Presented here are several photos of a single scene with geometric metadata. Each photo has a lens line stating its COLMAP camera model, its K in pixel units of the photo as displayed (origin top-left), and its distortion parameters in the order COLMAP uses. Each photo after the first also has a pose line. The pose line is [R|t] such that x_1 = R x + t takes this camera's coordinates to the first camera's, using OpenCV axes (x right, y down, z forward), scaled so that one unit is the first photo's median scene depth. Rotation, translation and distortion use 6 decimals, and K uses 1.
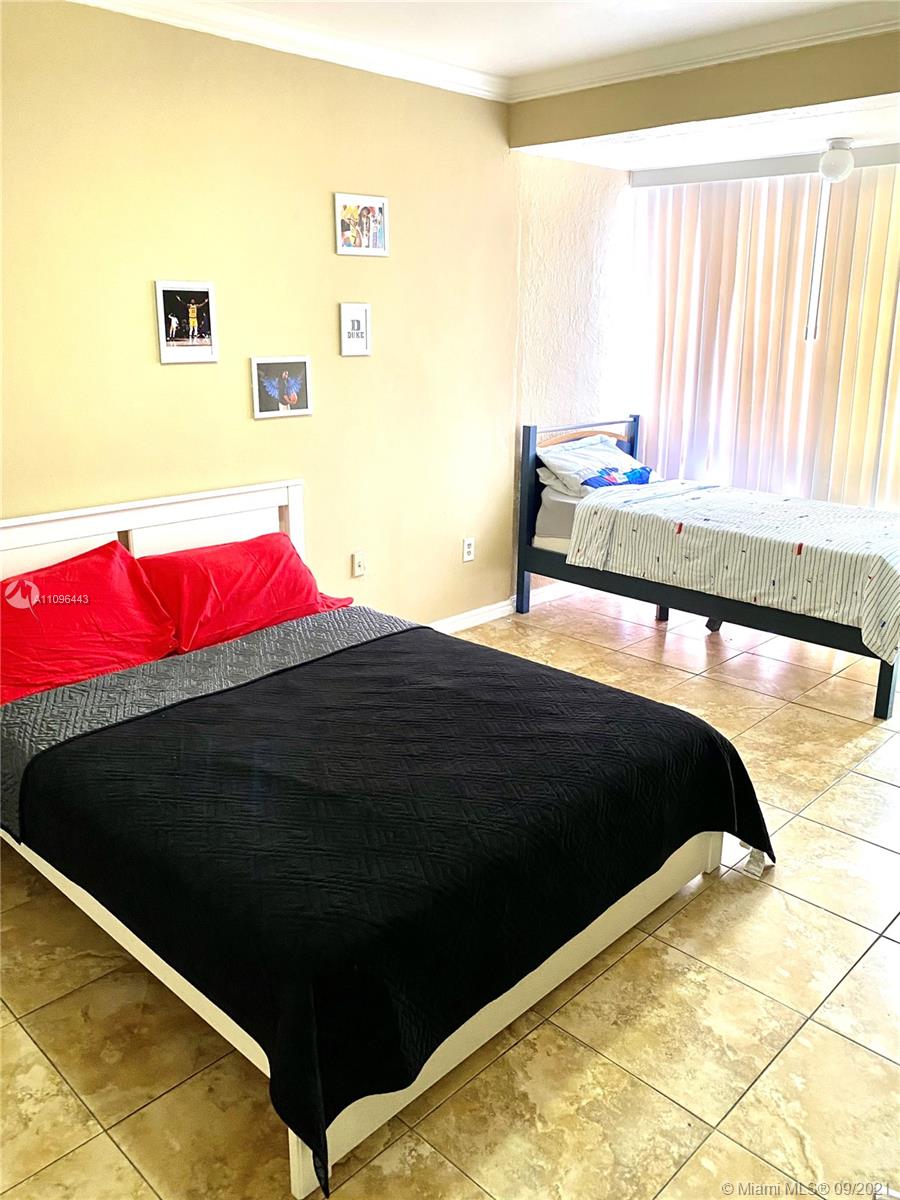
lens RADIAL K [[961.1, 0, 455.4], [0, 961.1, 598.0], [0, 0, 1]] dist [0.001238, -0.002145]
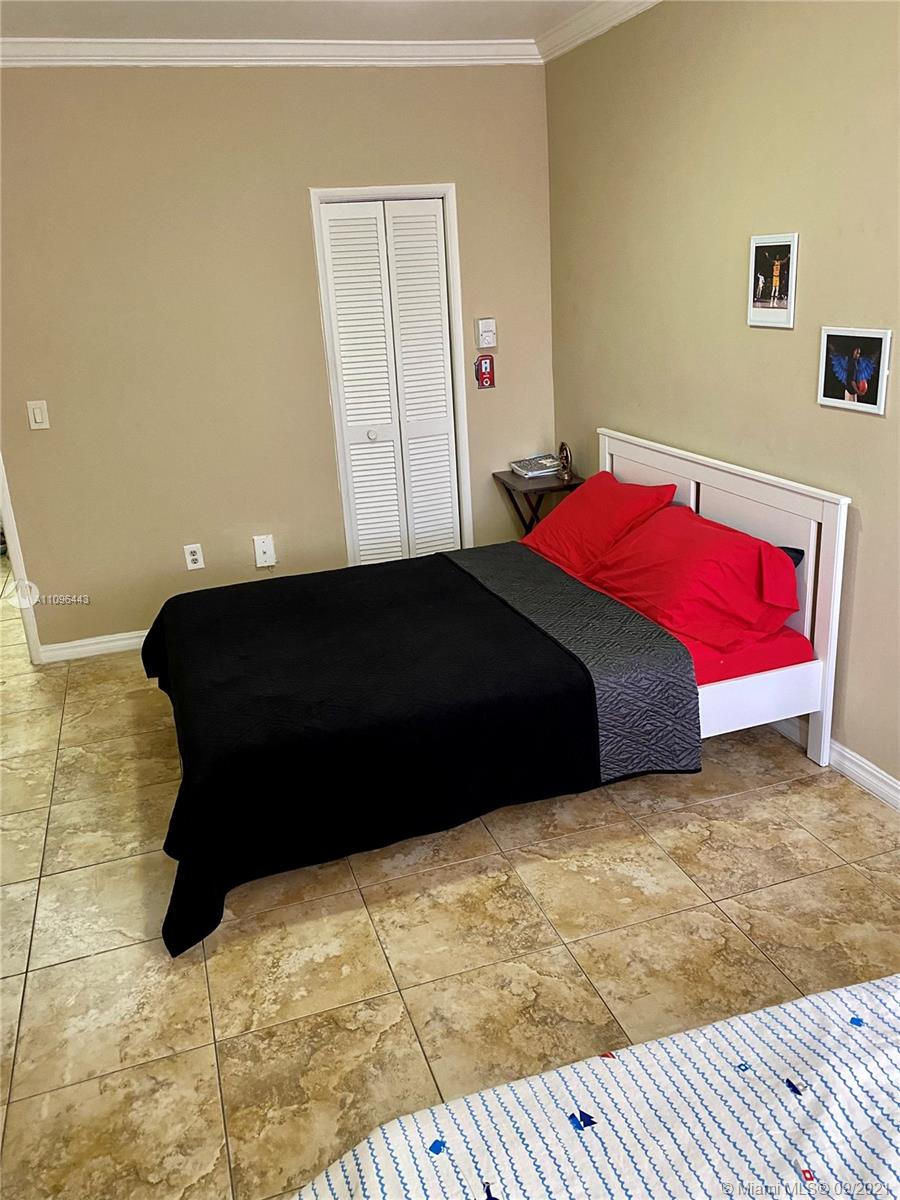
lens RADIAL K [[961.1, 0, 455.4], [0, 961.1, 598.0], [0, 0, 1]] dist [0.001238, -0.002145]
pose [[-0.470365, 0.305757, -0.827810, 0.686359], [-0.196137, 0.878373, 0.435879, -0.359298], [0.860399, 0.367386, -0.353186, 1.168406]]
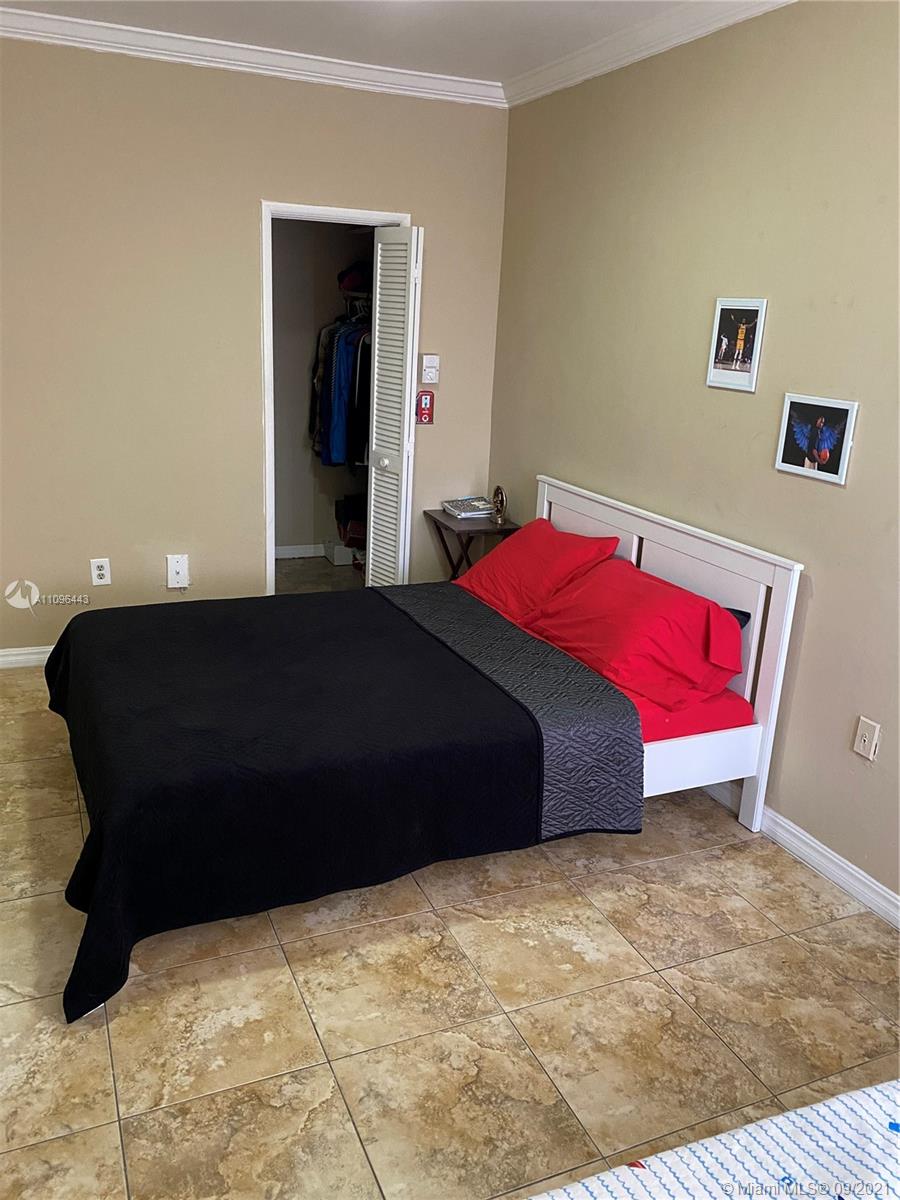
lens RADIAL K [[961.1, 0, 455.4], [0, 961.1, 598.0], [0, 0, 1]] dist [0.001238, -0.002145]
pose [[-0.384652, 0.237929, -0.891870, 0.677566], [-0.309833, 0.876873, 0.367555, -0.327339], [0.869509, 0.417712, -0.263573, 1.106250]]
